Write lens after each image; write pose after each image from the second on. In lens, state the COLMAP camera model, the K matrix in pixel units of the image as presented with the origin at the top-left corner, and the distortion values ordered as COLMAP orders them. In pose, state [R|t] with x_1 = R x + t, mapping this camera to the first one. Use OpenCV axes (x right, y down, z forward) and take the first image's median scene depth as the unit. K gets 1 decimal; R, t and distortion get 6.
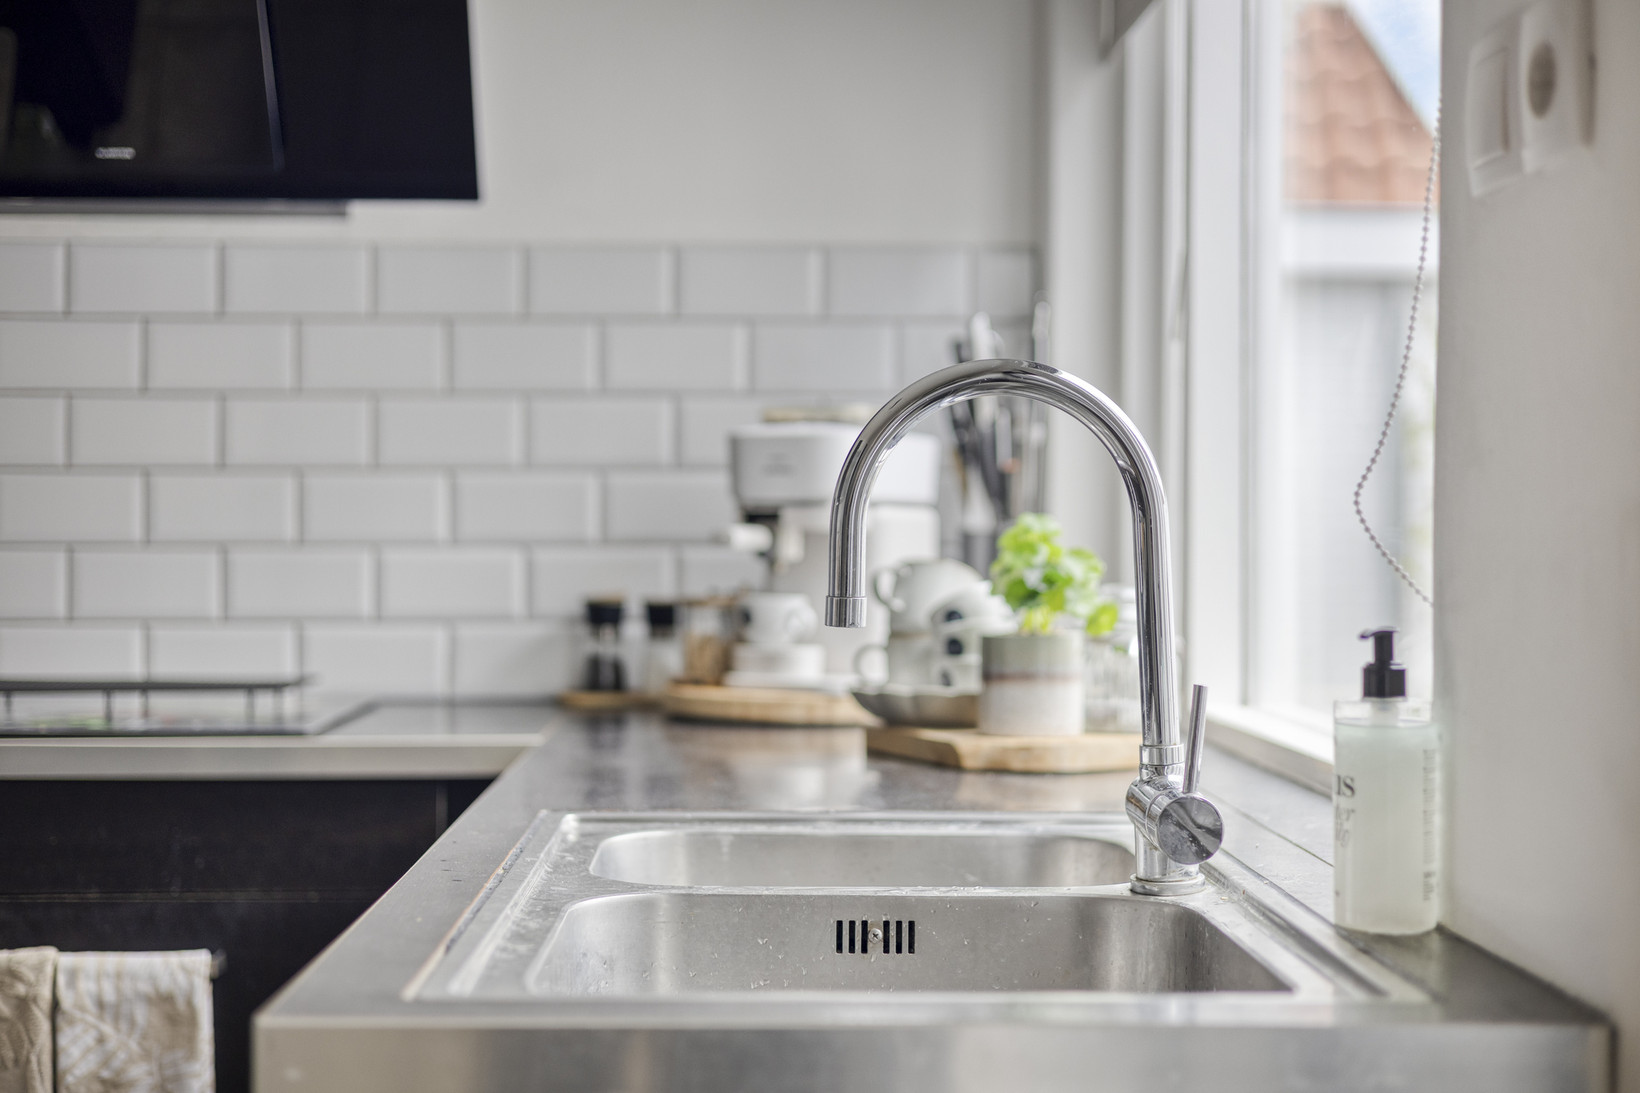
lens RADIAL K [[2290.5, 0, 820.0], [0, 2290.5, 546.5], [0, 0, 1]] dist [0.015740, 0.015924]
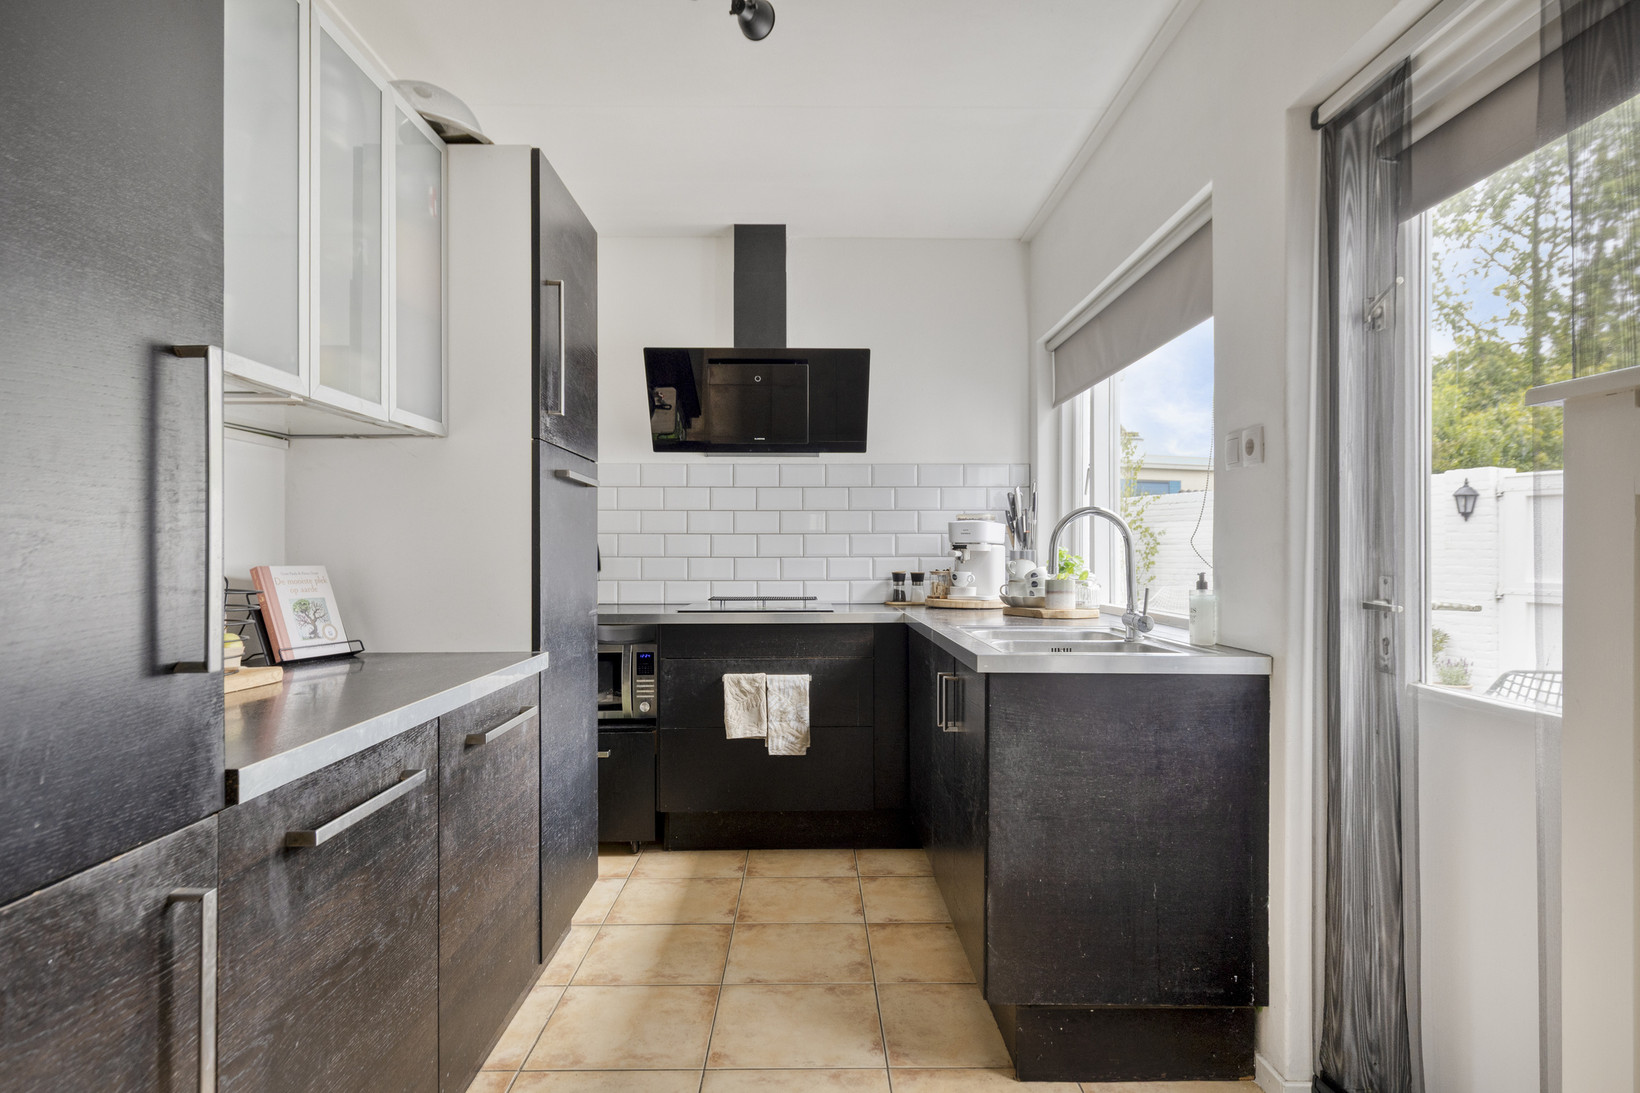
lens RADIAL K [[888.5, 0, 816.2], [0, 888.5, 541.1], [0, 0, 1]] dist [0.006939, -0.000838]
pose [[0.999394, -0.005824, -0.034332, -0.209156], [0.005121, 0.999776, -0.020528, 0.004263], [0.034444, 0.020340, 0.999200, -0.336530]]
